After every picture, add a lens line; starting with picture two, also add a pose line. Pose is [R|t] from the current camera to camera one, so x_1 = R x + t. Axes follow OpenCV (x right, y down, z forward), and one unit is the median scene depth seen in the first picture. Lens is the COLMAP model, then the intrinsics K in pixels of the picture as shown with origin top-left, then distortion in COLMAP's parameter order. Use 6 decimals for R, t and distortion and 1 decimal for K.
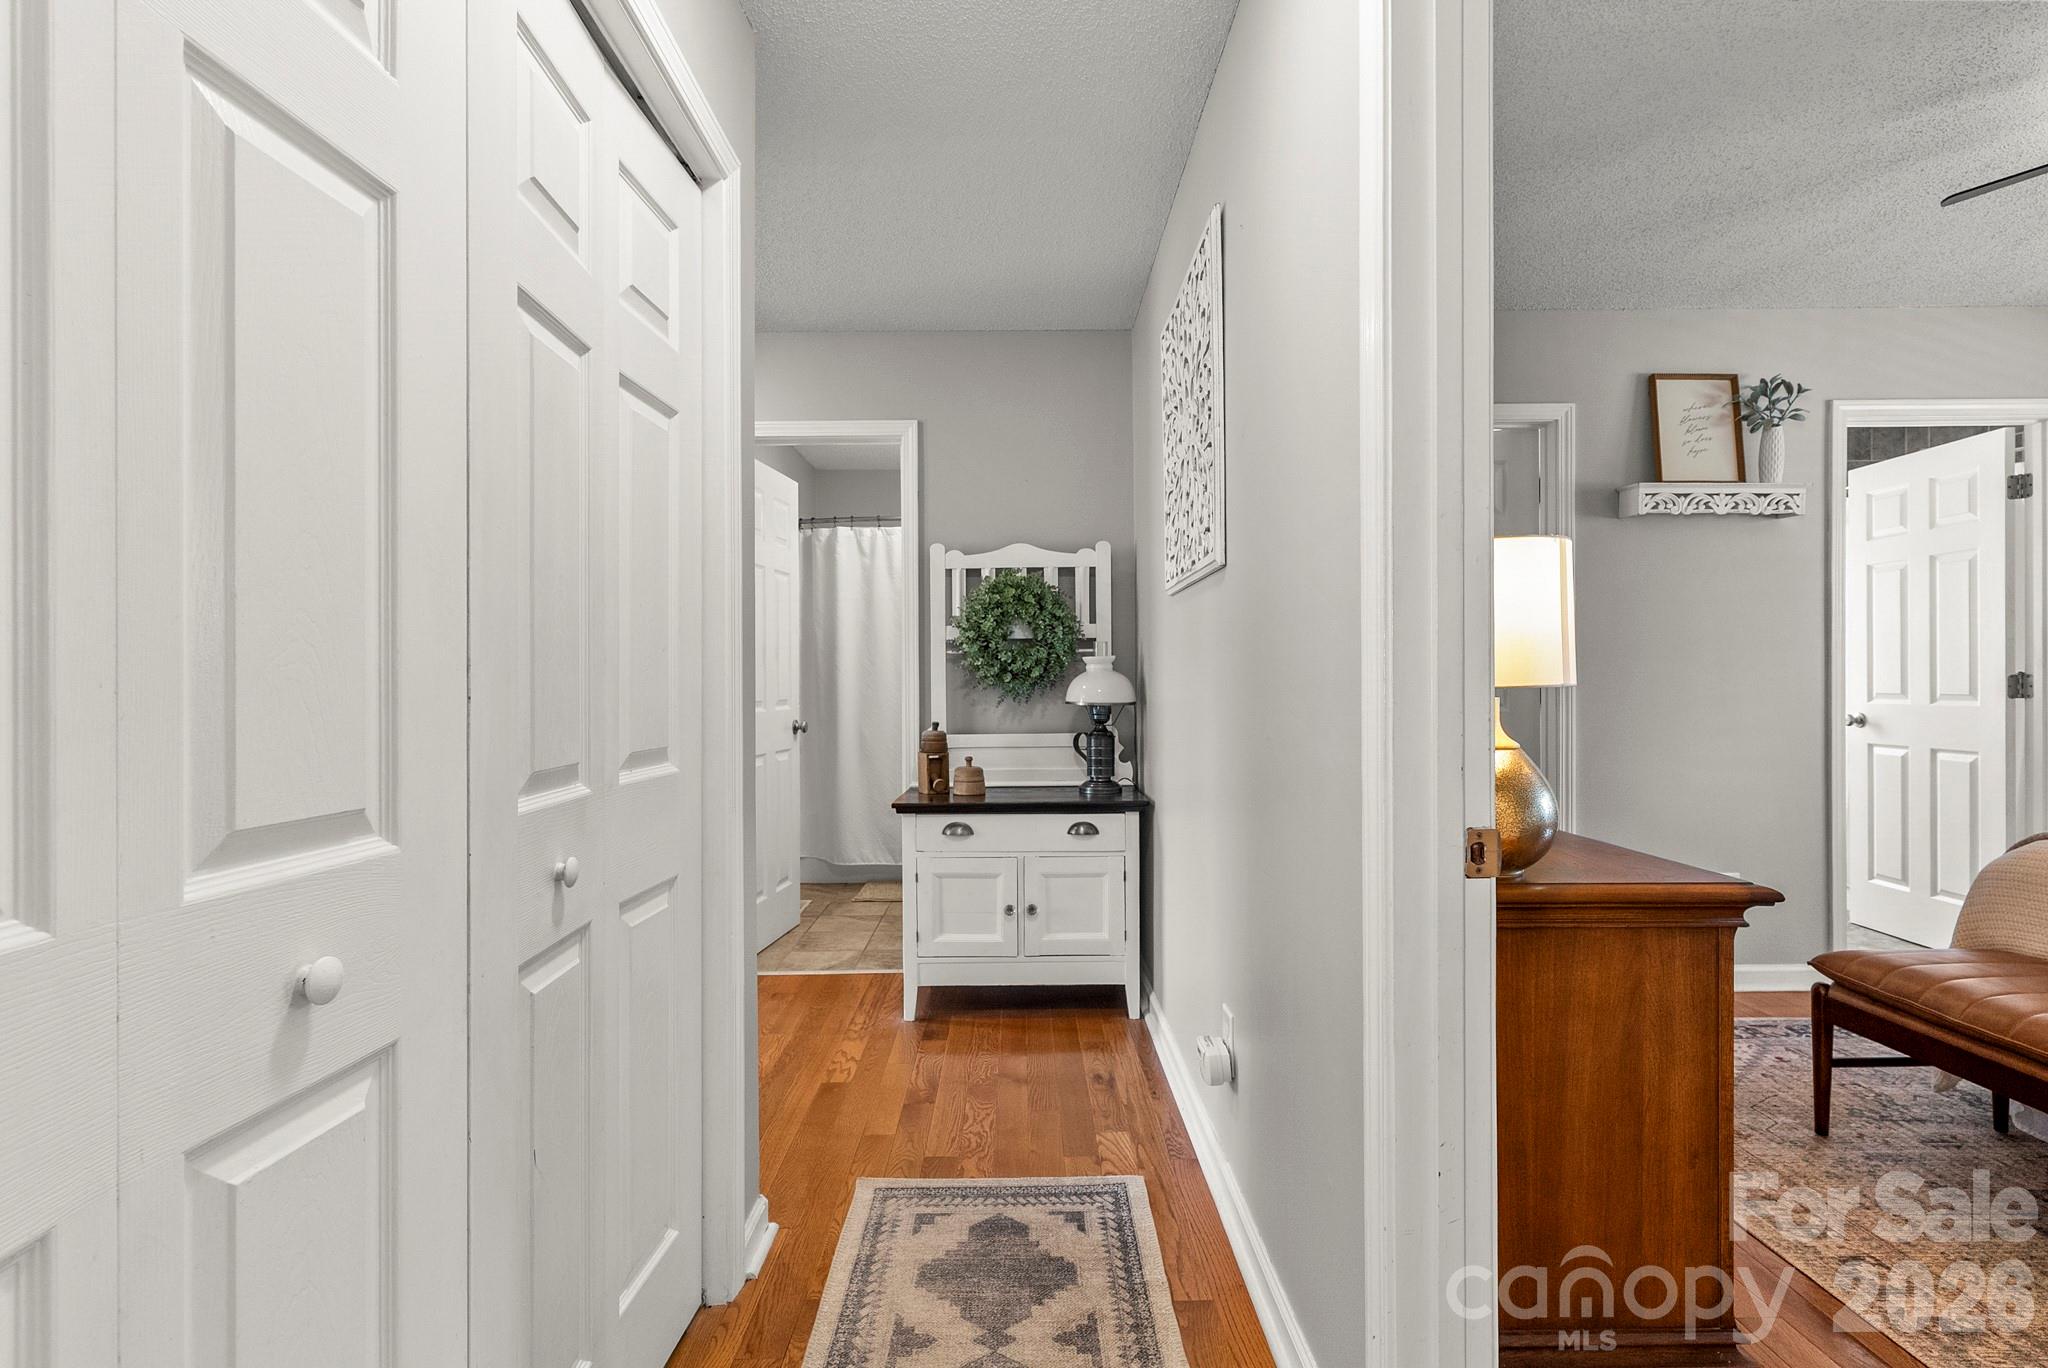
lens RADIAL K [[979.7, 0, 1024.0], [0, 979.7, 684.0], [0, 0, 1]] dist [0.000960, -0.000375]
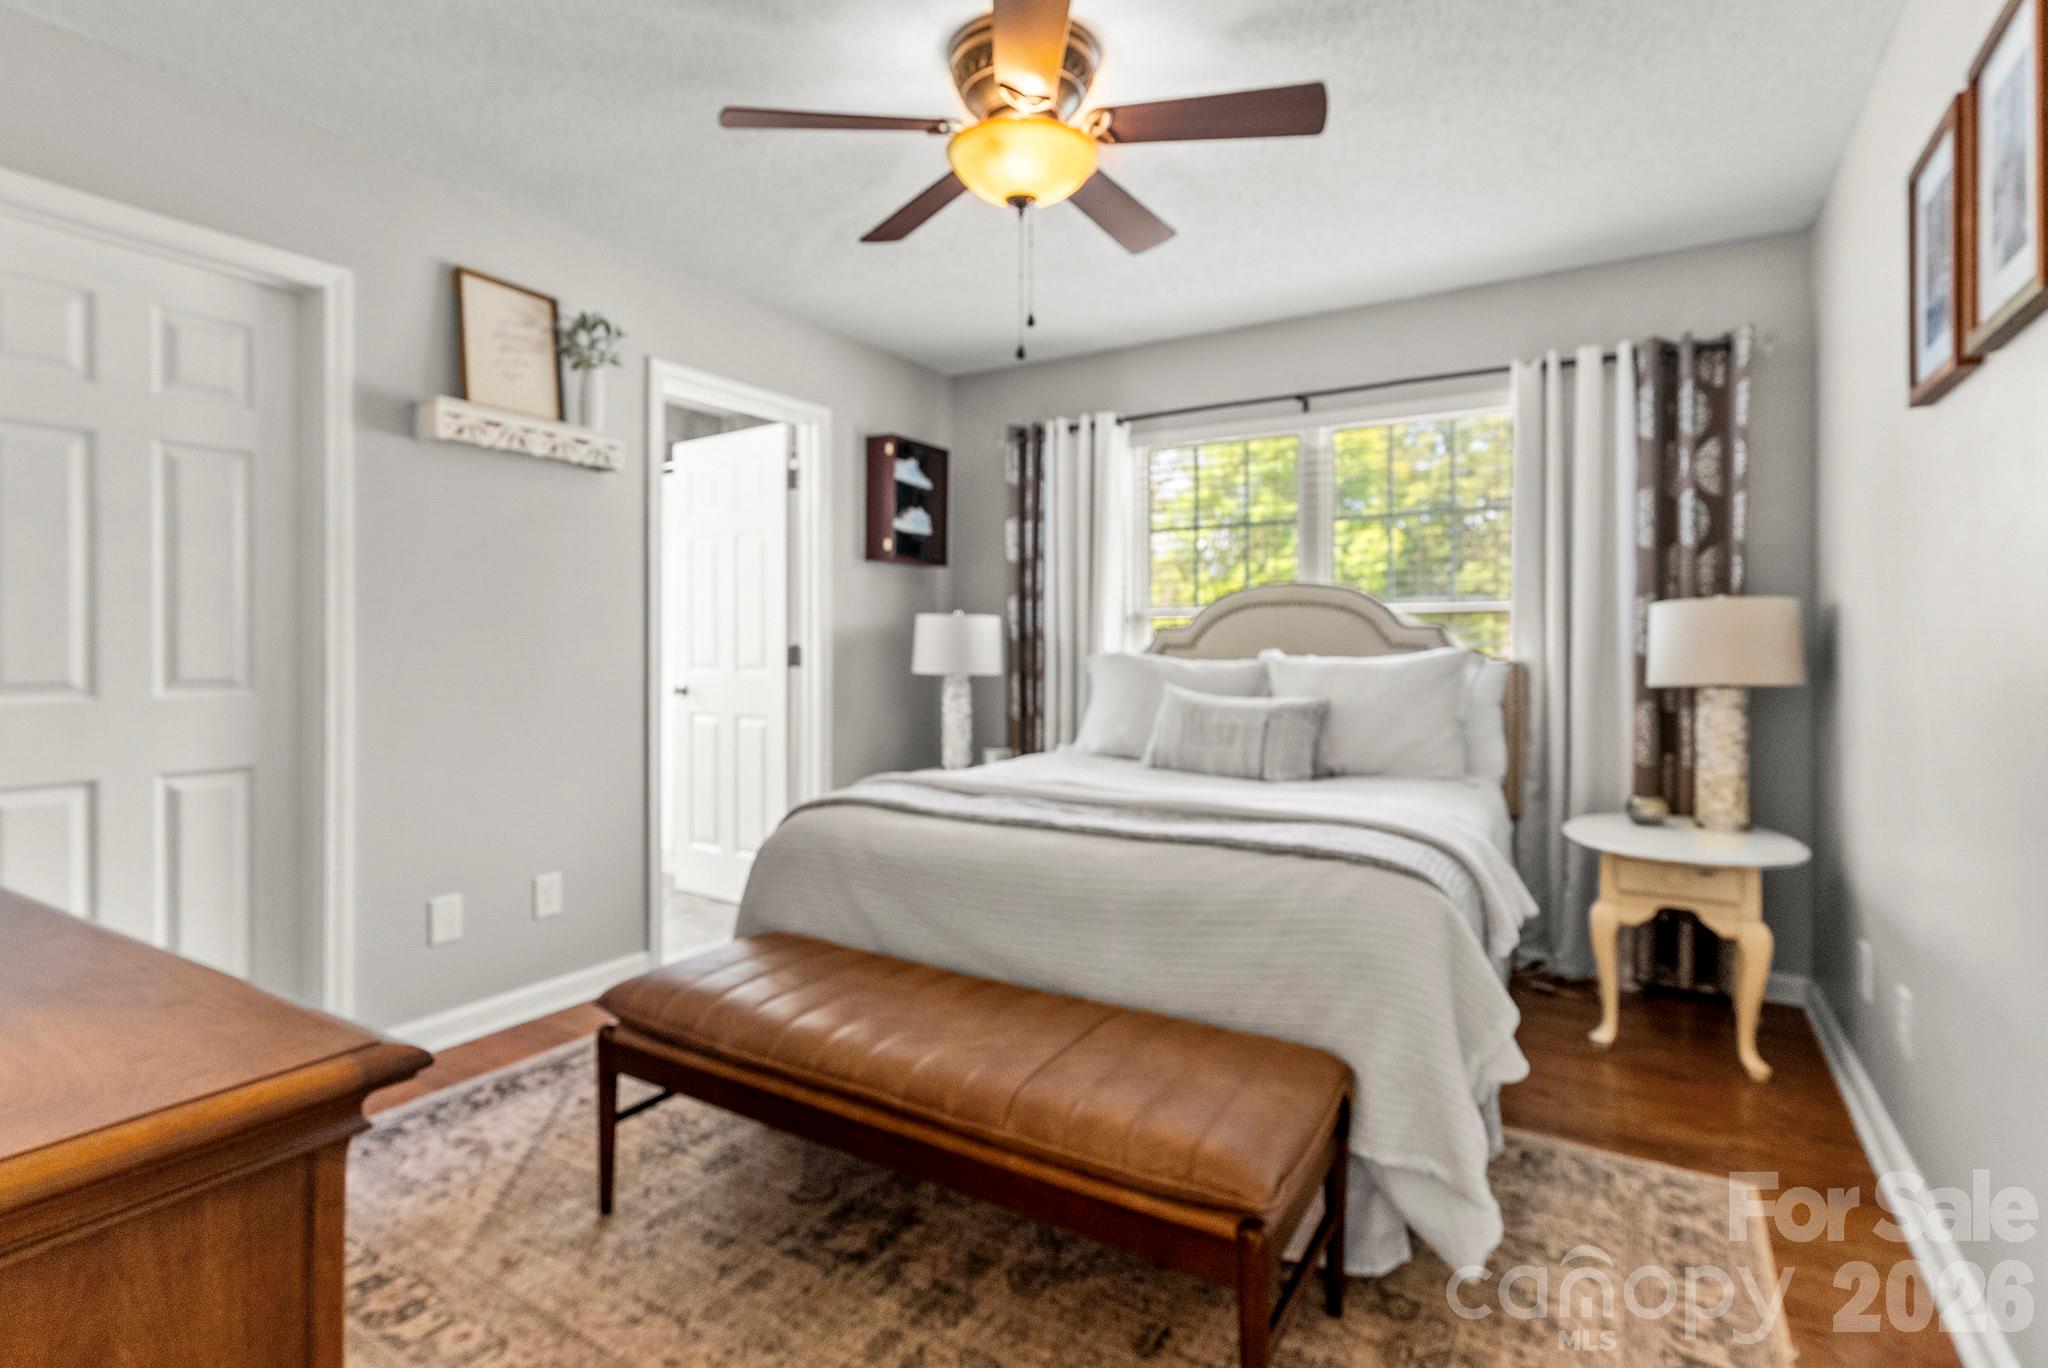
lens RADIAL K [[1020.3, 0, 1022.2], [0, 1020.3, 650.6], [0, 0, 1]] dist [0.028179, -0.000076]
pose [[0.534975, 0.004016, 0.844859, 0.207654], [-0.000384, 0.999990, -0.004510, 0.000179], [-0.844868, 0.002088, 0.534971, 0.190515]]
